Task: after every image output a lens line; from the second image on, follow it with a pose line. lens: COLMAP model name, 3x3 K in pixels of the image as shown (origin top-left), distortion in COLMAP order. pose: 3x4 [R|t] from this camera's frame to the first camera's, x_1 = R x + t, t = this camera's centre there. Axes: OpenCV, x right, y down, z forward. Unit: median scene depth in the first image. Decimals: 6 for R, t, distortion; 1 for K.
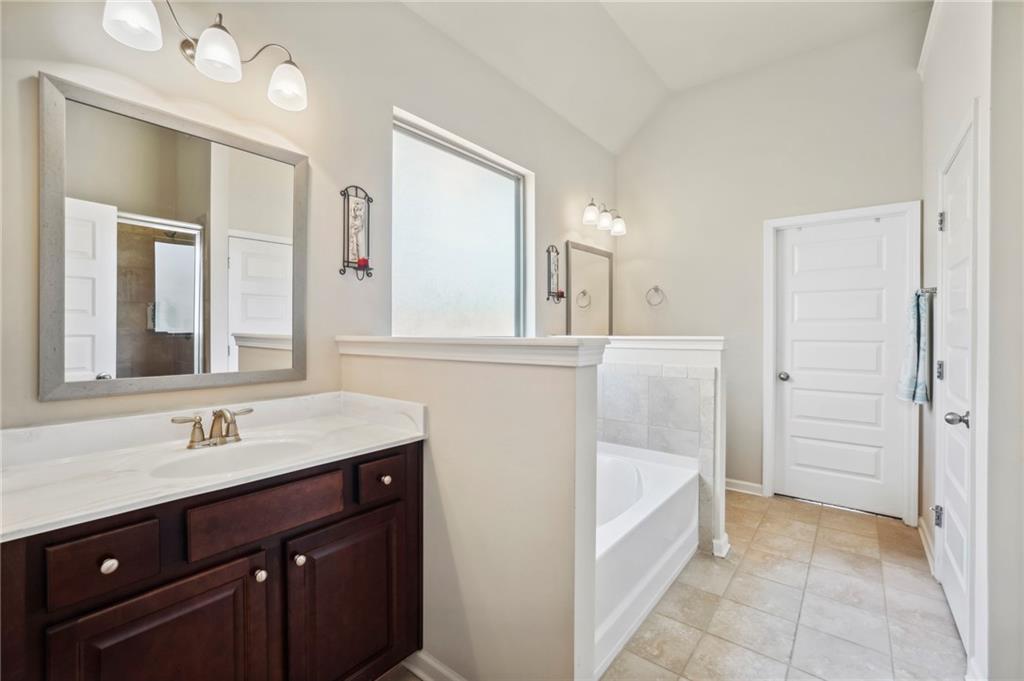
lens RADIAL K [[442.5, 0, 508.5], [0, 442.5, 333.4], [0, 0, 1]] dist [-0.026070, 0.004761]
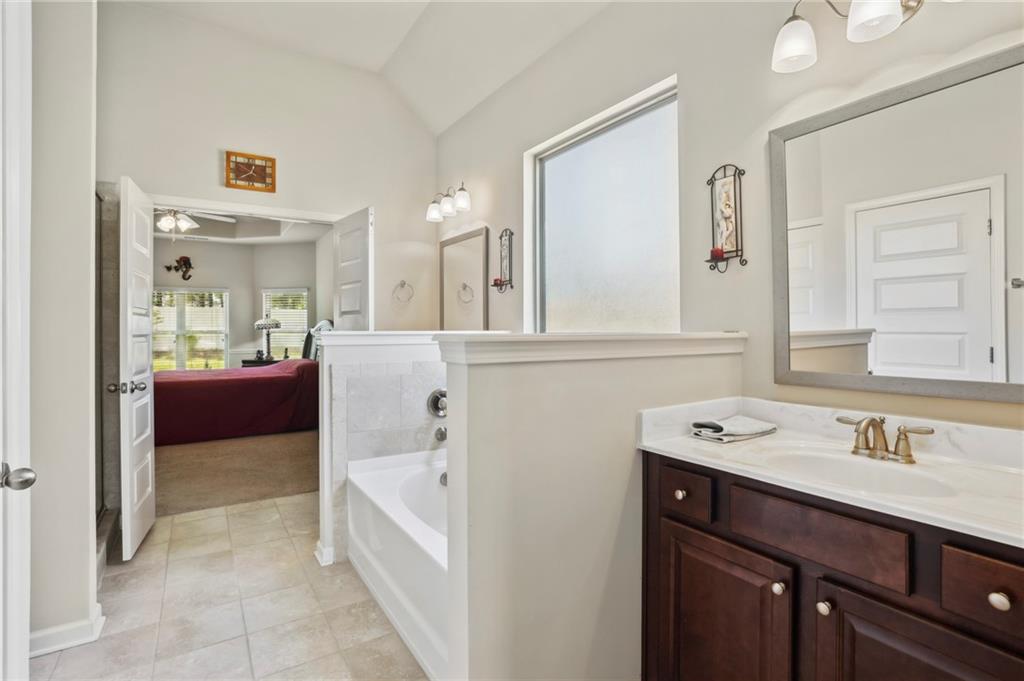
lens RADIAL K [[479.6, 0, 491.7], [0, 479.6, 323.1], [0, 0, 1]] dist [-0.018885, 0.001299]
pose [[-0.328719, -0.014513, -0.944316, 0.946845], [-0.001069, 0.999887, -0.014995, 0.002932], [0.944427, -0.003920, -0.328697, 1.186362]]
